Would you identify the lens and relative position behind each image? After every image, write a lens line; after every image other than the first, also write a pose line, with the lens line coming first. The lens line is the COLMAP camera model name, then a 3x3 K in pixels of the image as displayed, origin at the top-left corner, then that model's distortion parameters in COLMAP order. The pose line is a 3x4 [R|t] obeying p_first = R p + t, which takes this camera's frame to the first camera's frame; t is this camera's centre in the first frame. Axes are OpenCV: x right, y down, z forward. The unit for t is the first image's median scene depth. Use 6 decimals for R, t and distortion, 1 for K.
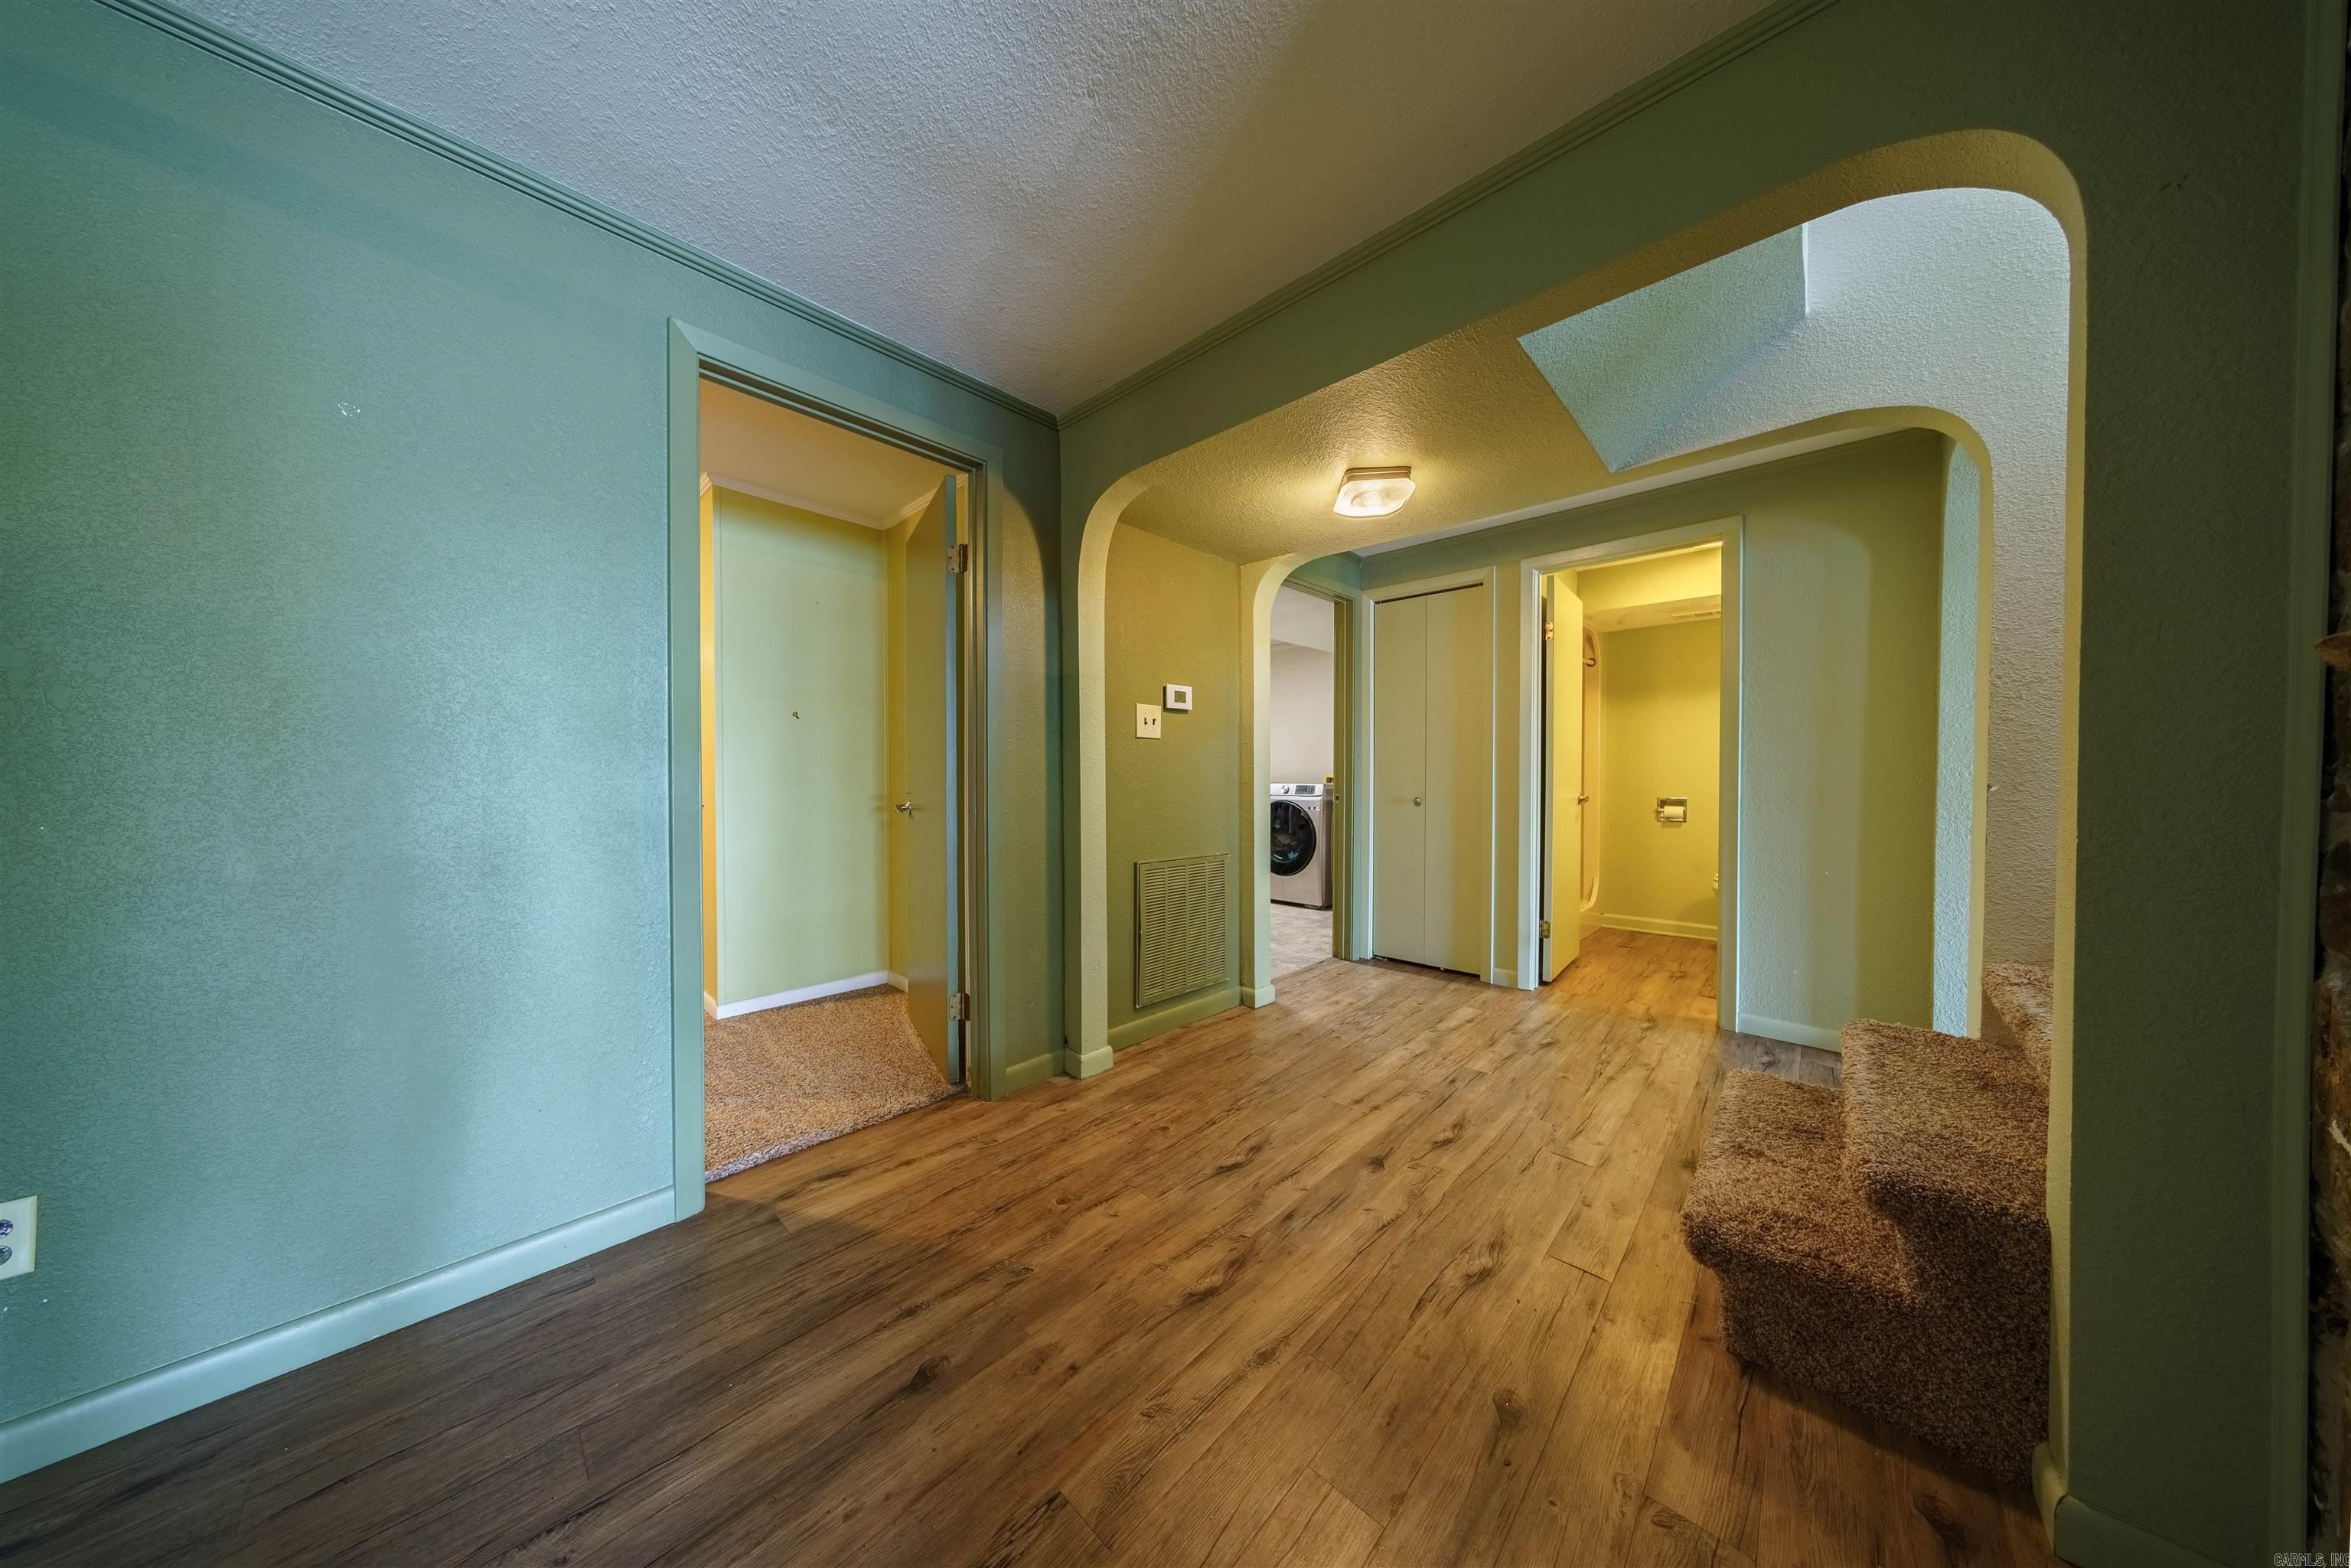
lens RADIAL K [[682.6, 0, 1165.7], [0, 682.6, 778.6], [0, 0, 1]] dist [-0.000743, -0.000018]
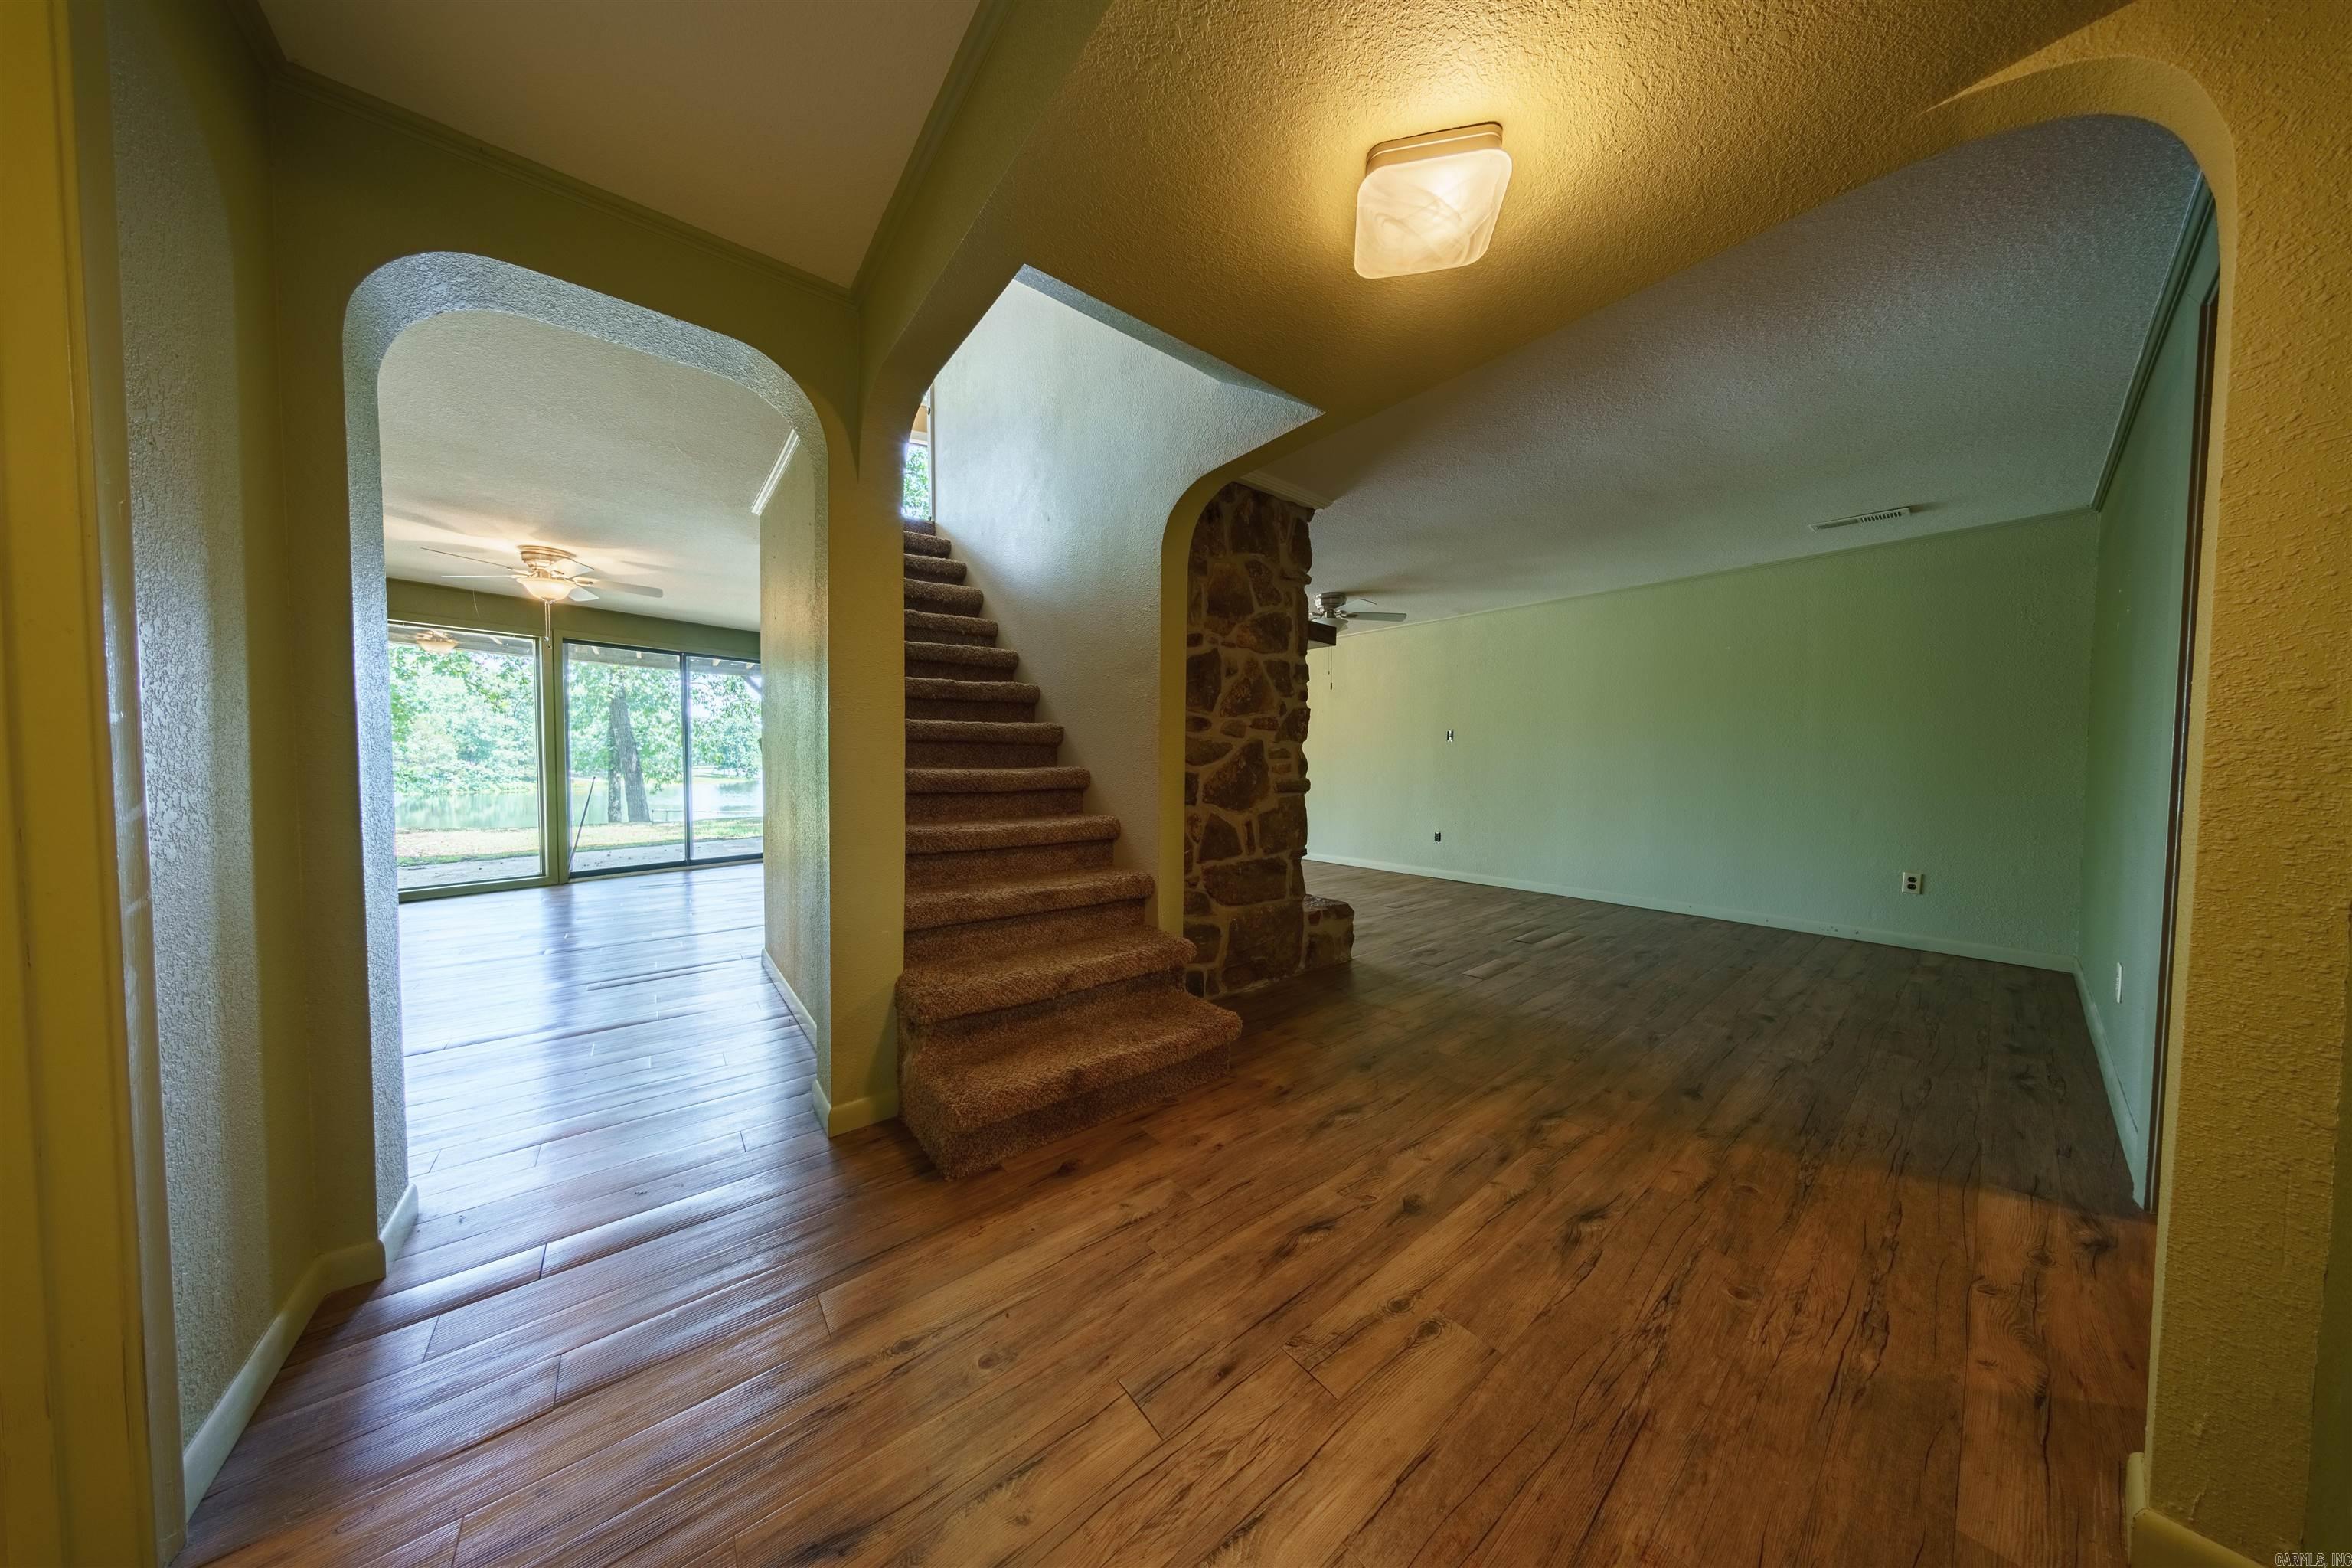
lens RADIAL K [[674.0, 0, 1173.4], [0, 674.0, 784.1], [0, 0, 1]] dist [-0.000397, 0.000046]
pose [[-0.992438, -0.011153, 0.122239, 0.494281], [-0.005874, 0.999038, 0.043463, -0.001333], [-0.122606, 0.042417, -0.991549, 1.800396]]
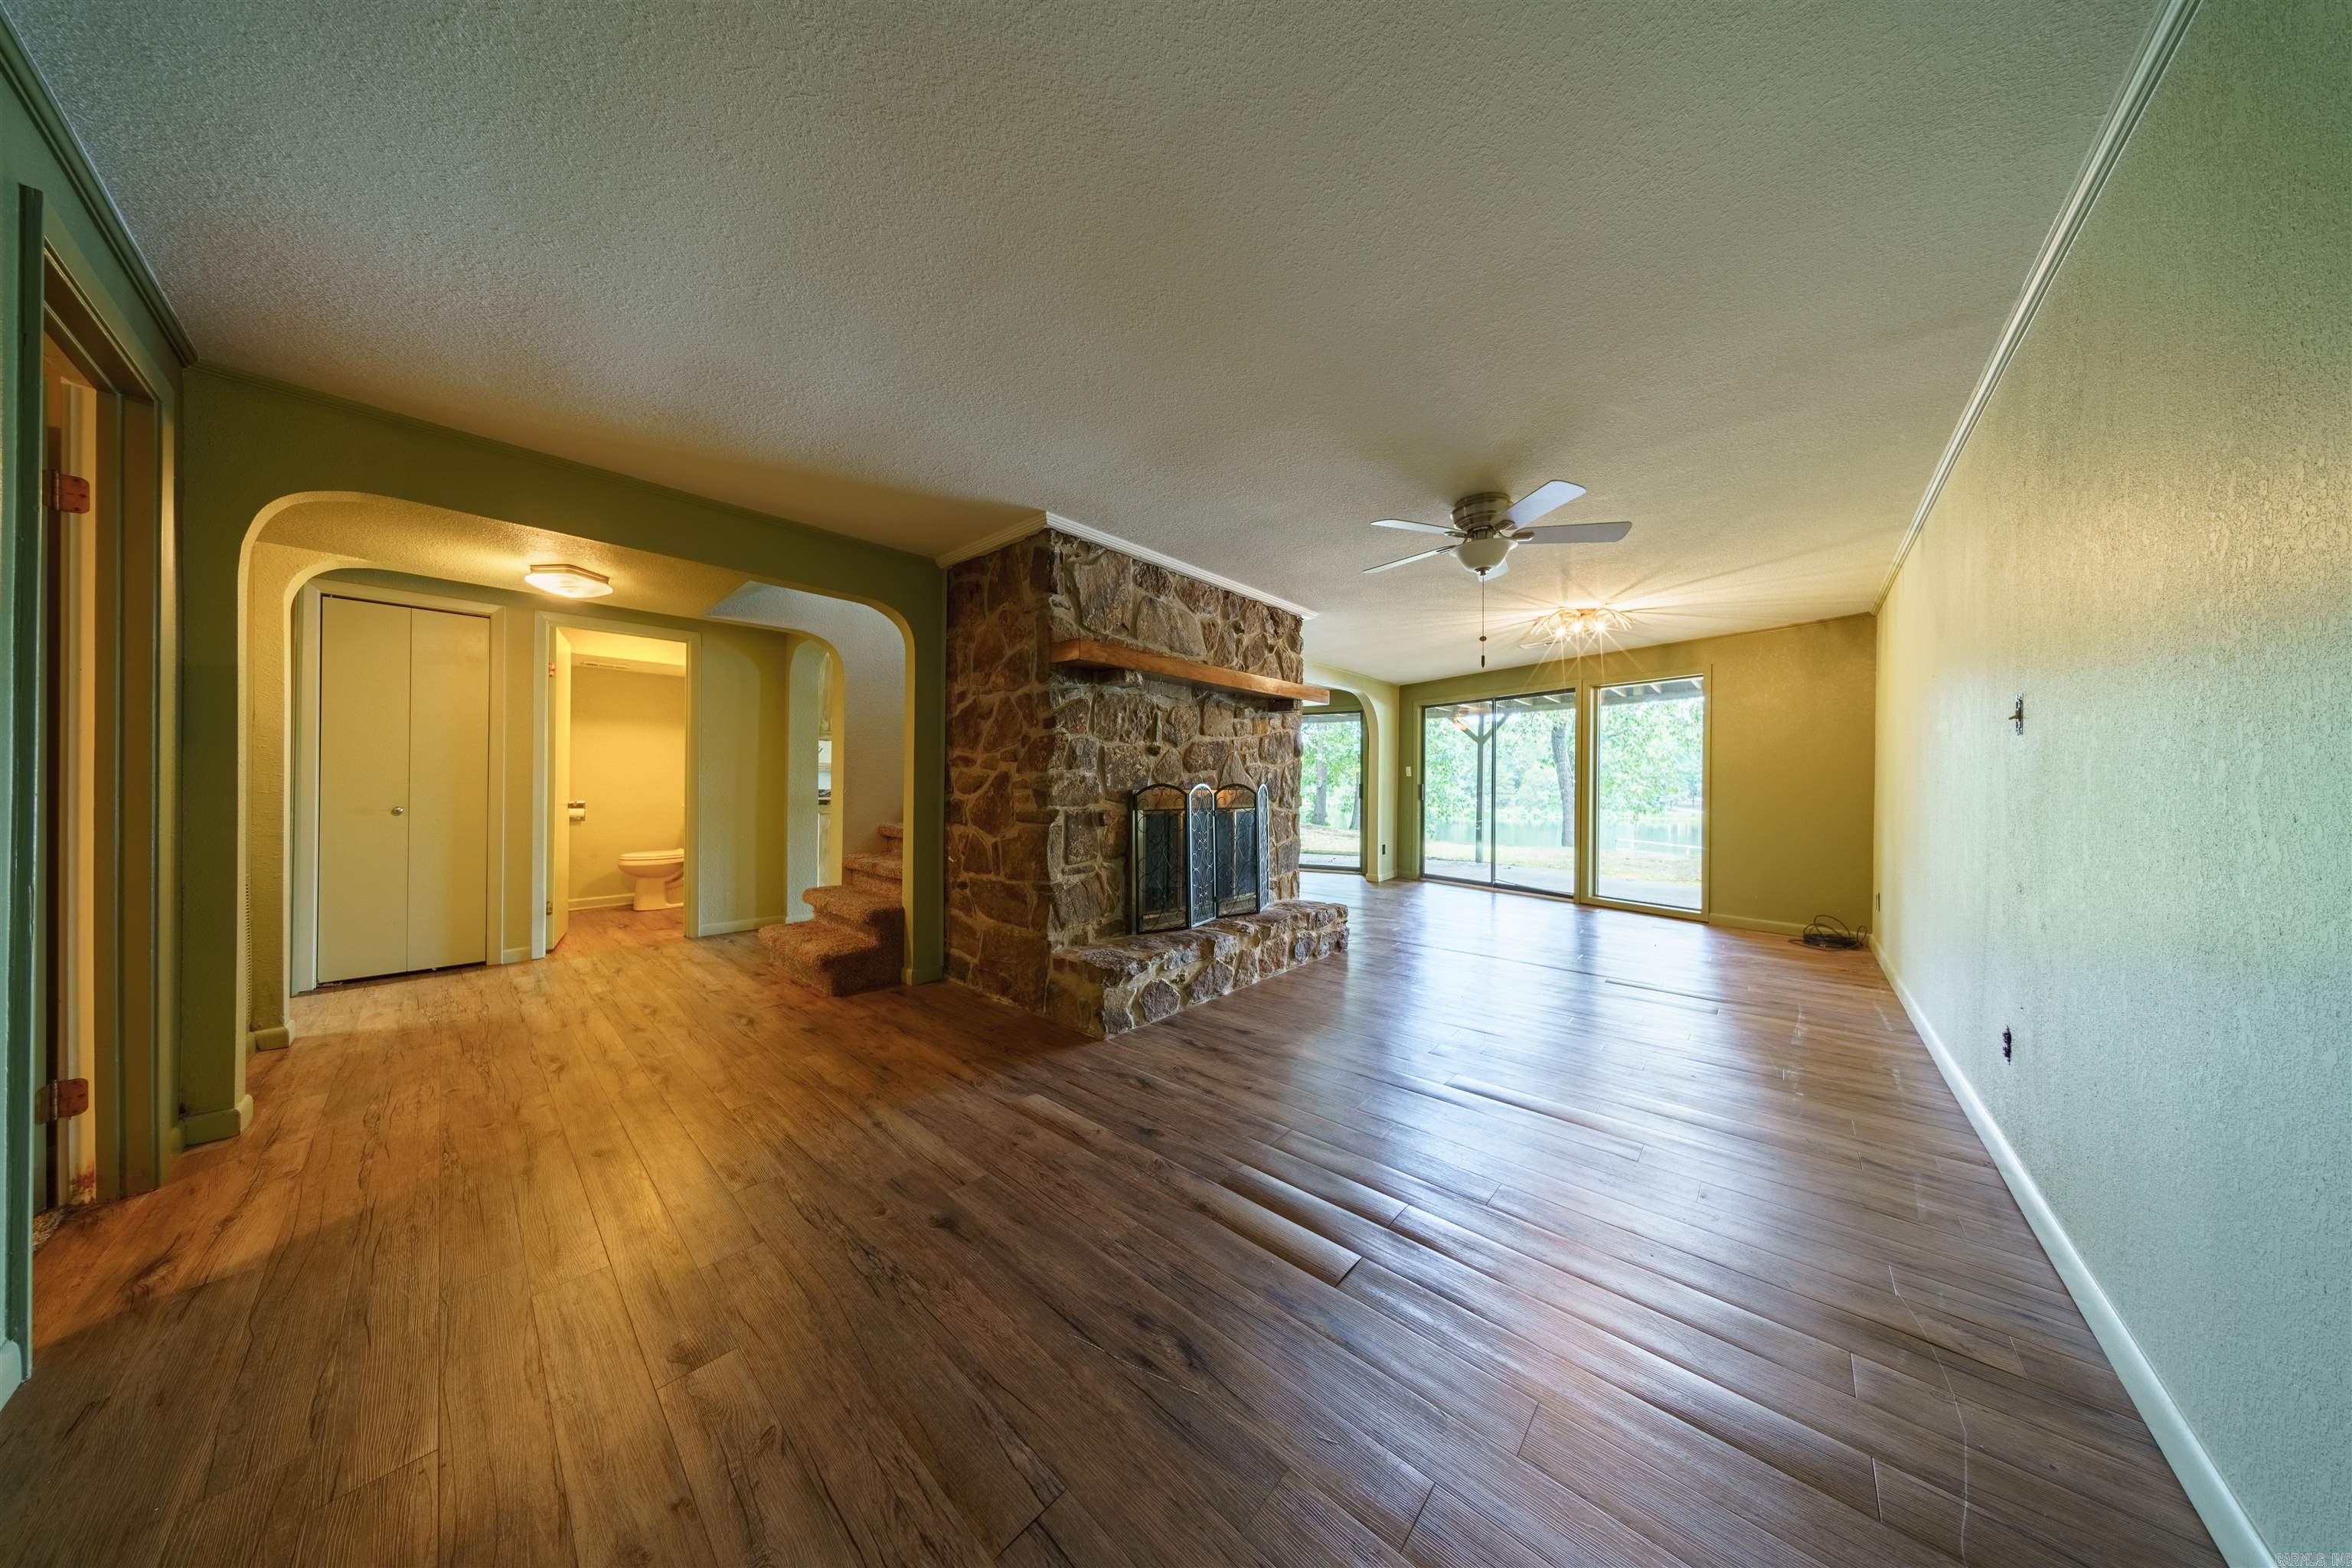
lens RADIAL K [[674.0, 0, 1173.4], [0, 674.0, 784.1], [0, 0, 1]] dist [-0.000397, 0.000046]
pose [[-0.025799, 0.005609, 0.999651, -1.246727], [0.000133, 0.999984, -0.005607, 0.004800], [-0.999667, -0.000012, -0.025800, -0.192201]]
